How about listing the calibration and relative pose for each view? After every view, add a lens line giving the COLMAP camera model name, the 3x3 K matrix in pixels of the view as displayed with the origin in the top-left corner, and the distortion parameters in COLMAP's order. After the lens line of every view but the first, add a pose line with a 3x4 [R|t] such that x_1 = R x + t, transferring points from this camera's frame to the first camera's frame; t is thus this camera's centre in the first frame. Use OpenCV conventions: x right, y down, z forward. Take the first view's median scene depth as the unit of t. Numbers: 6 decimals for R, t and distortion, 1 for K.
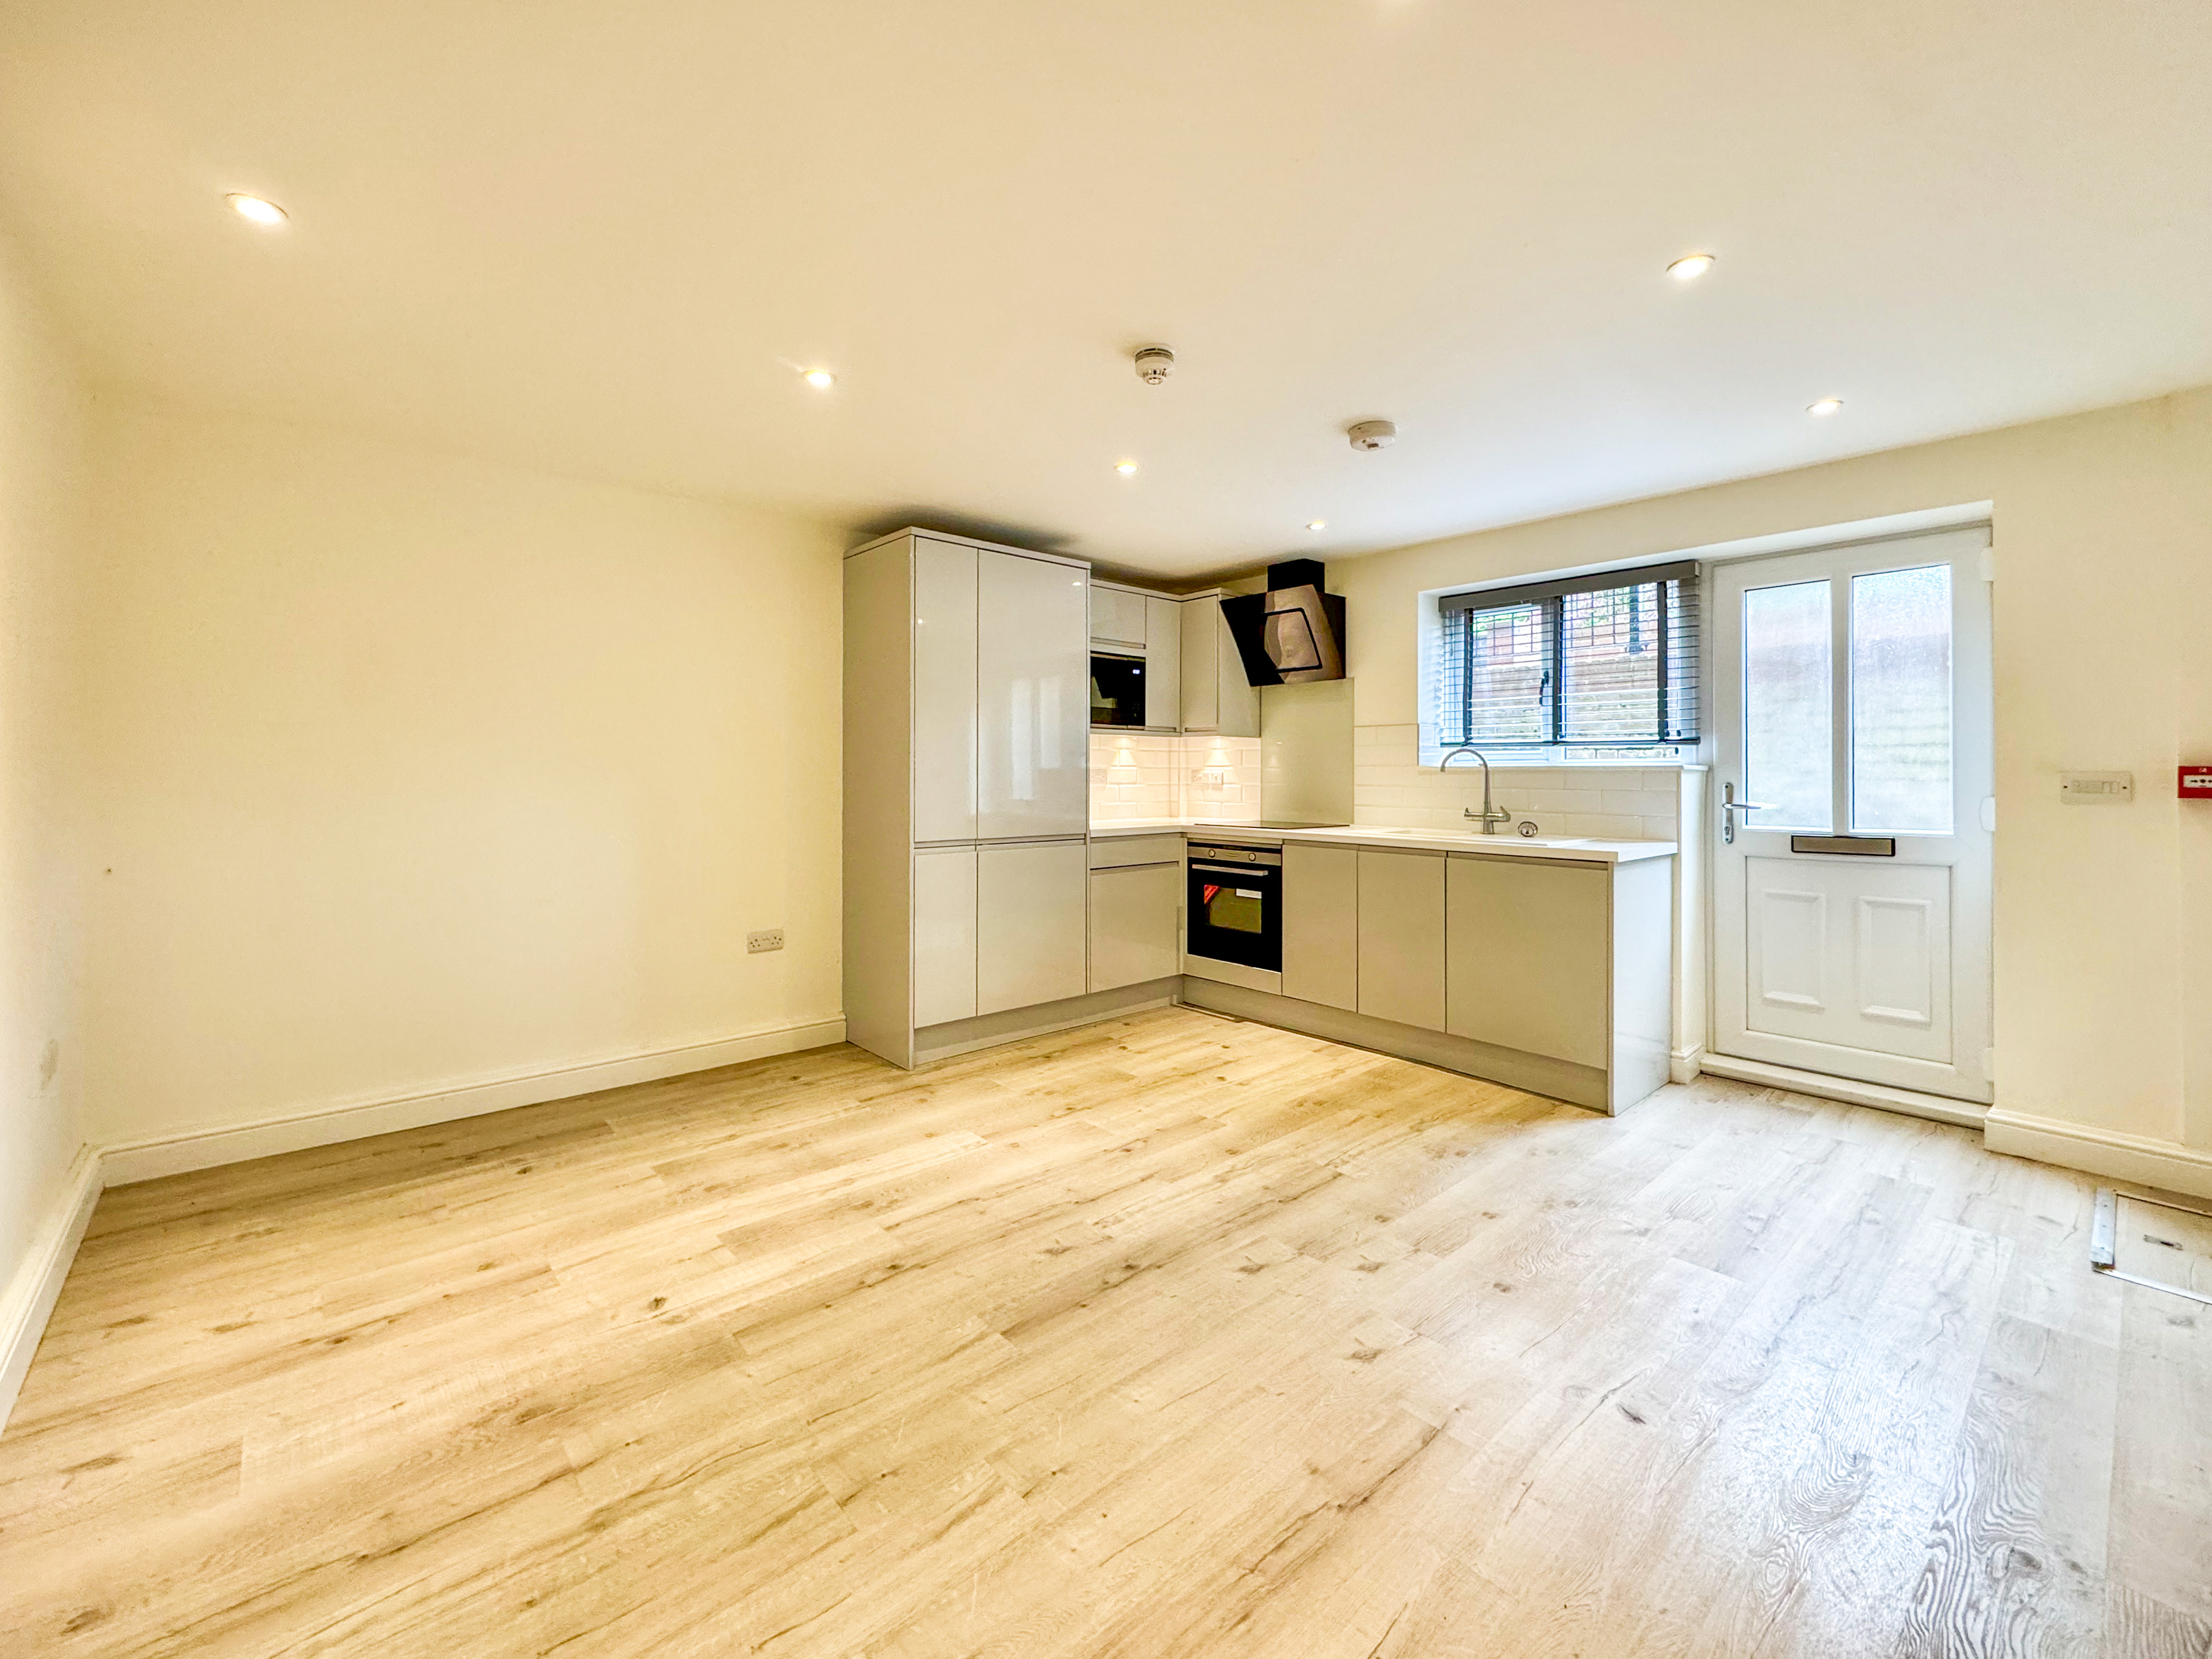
lens RADIAL K [[922.7, 0, 1099.7], [0, 922.7, 761.0], [0, 0, 1]] dist [-0.000930, -0.000195]
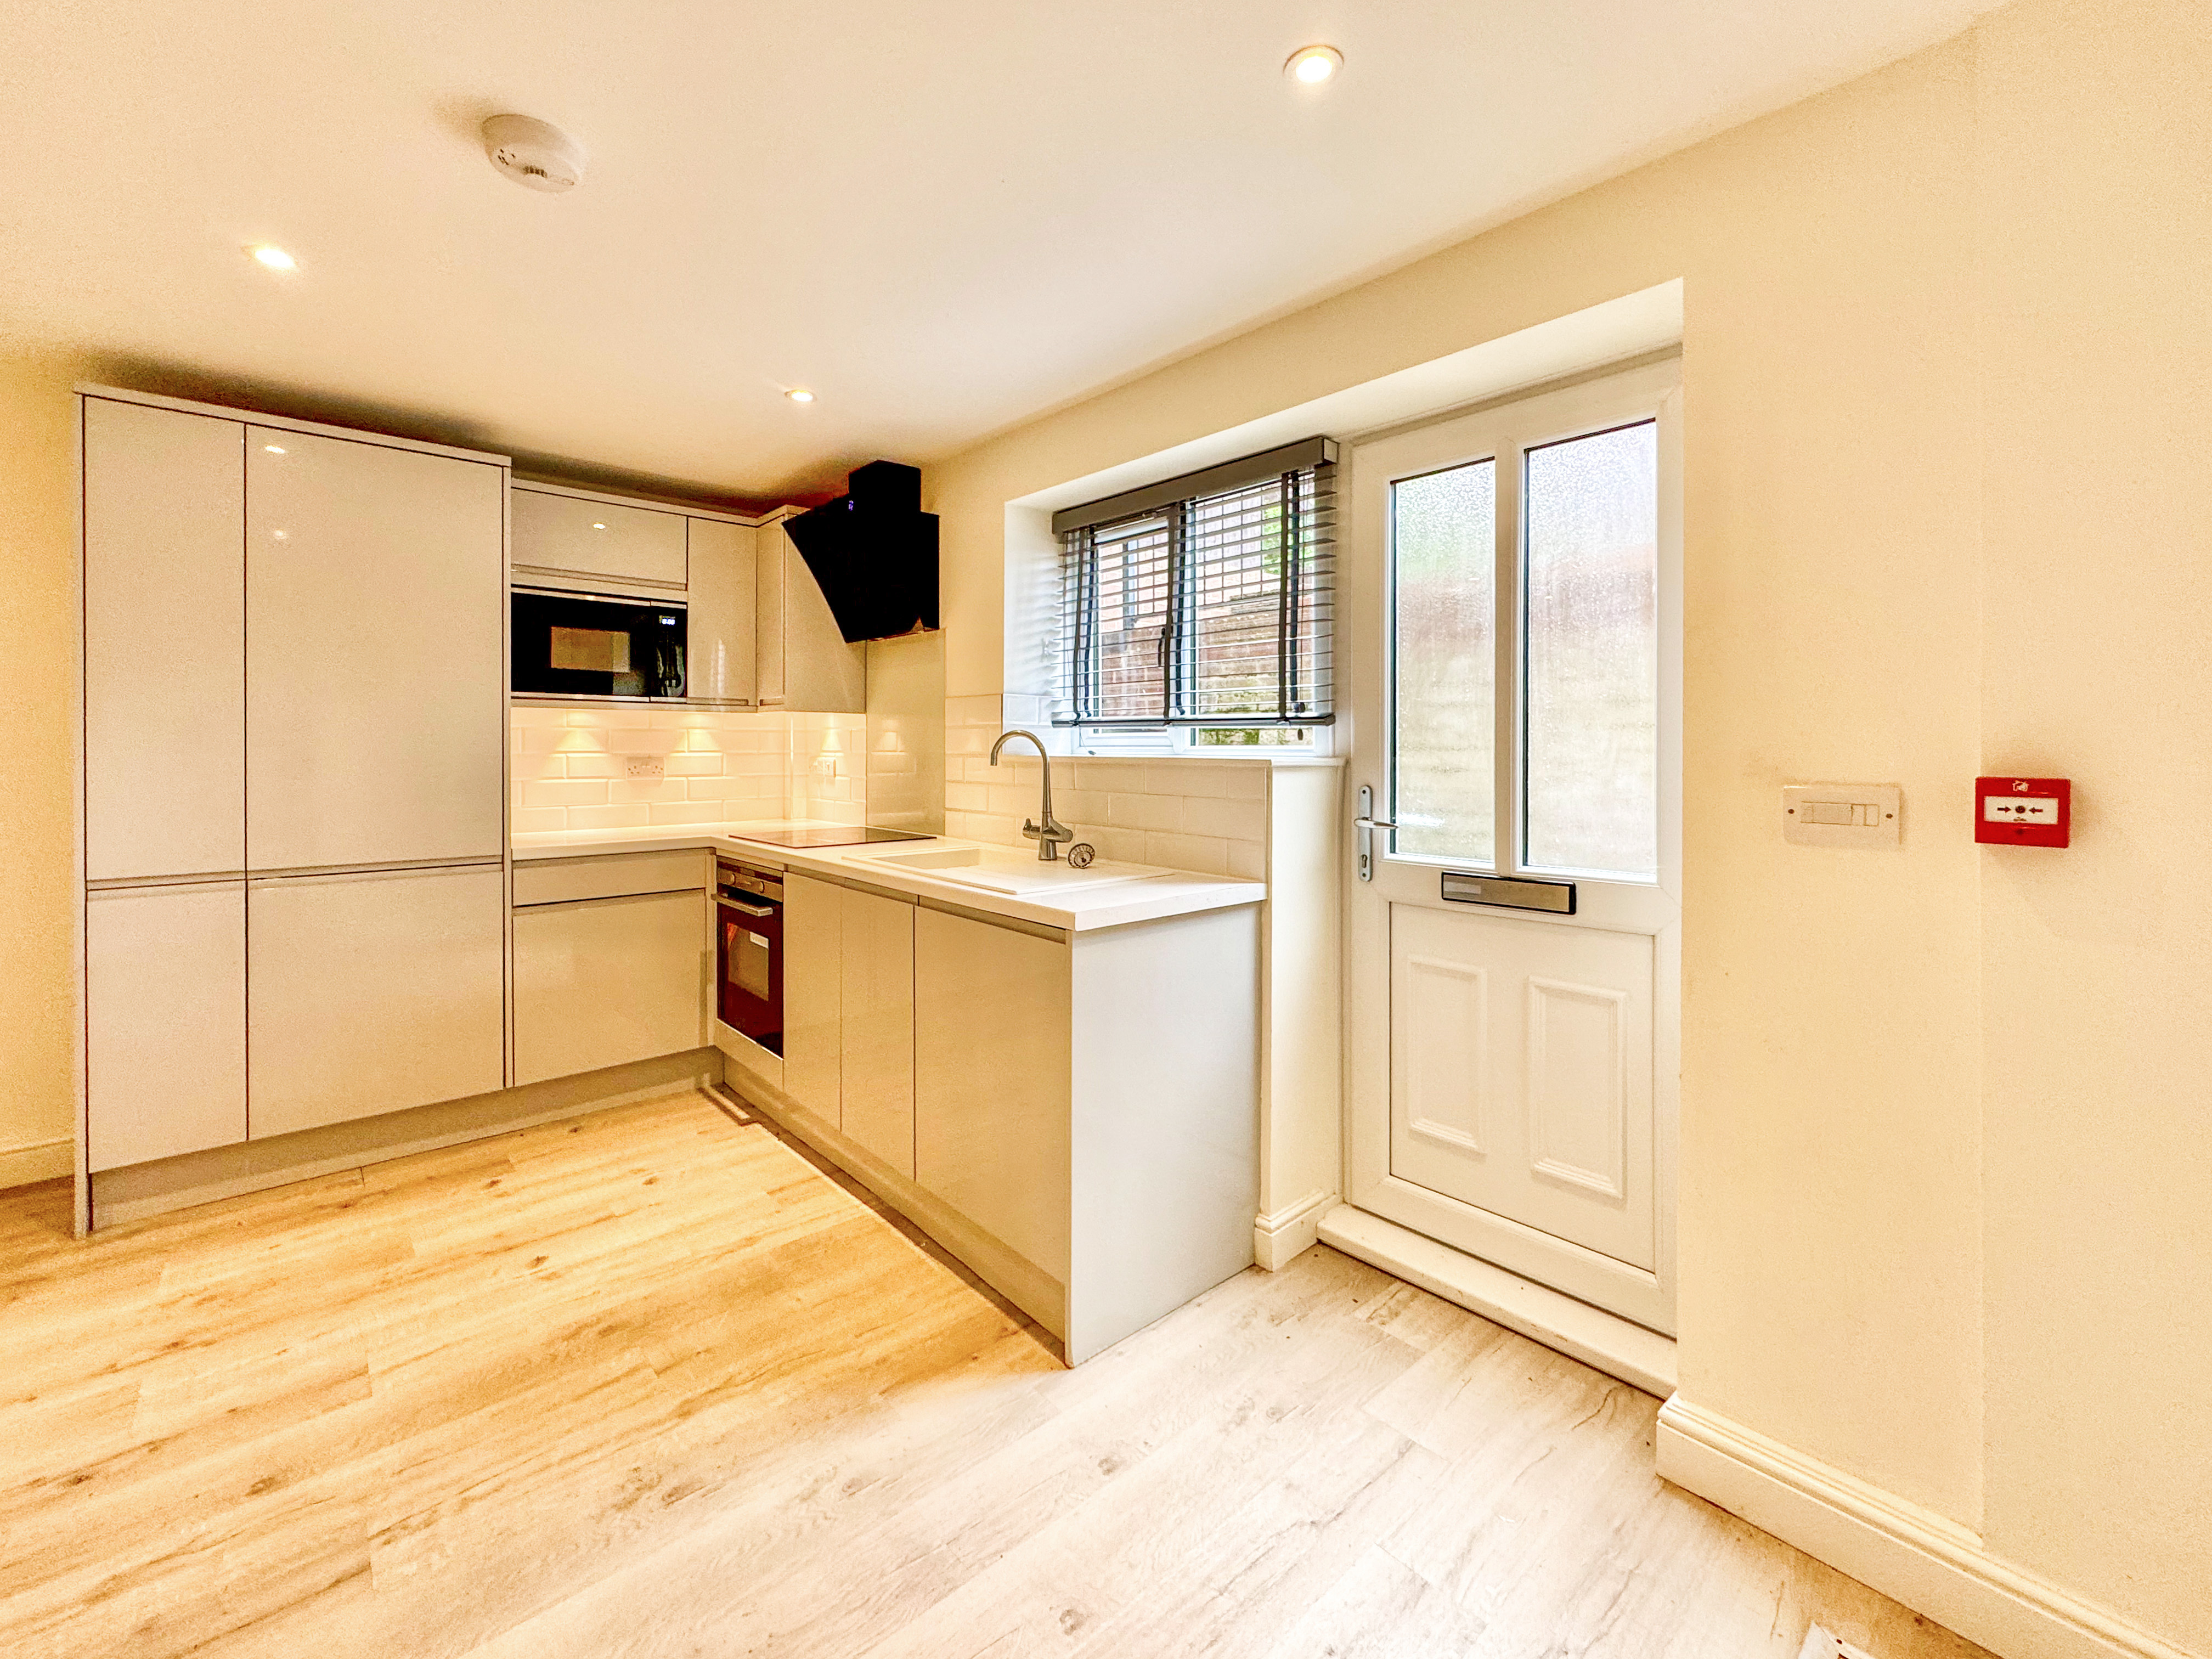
lens RADIAL K [[929.2, 0, 1106.6], [0, 929.2, 744.4], [0, 0, 1]] dist [-0.003036, -0.000688]
pose [[0.999959, -0.000525, 0.009038, 0.527151], [0.000429, 0.999943, 0.010629, -0.012456], [-0.009043, -0.010625, 0.999903, 0.384583]]
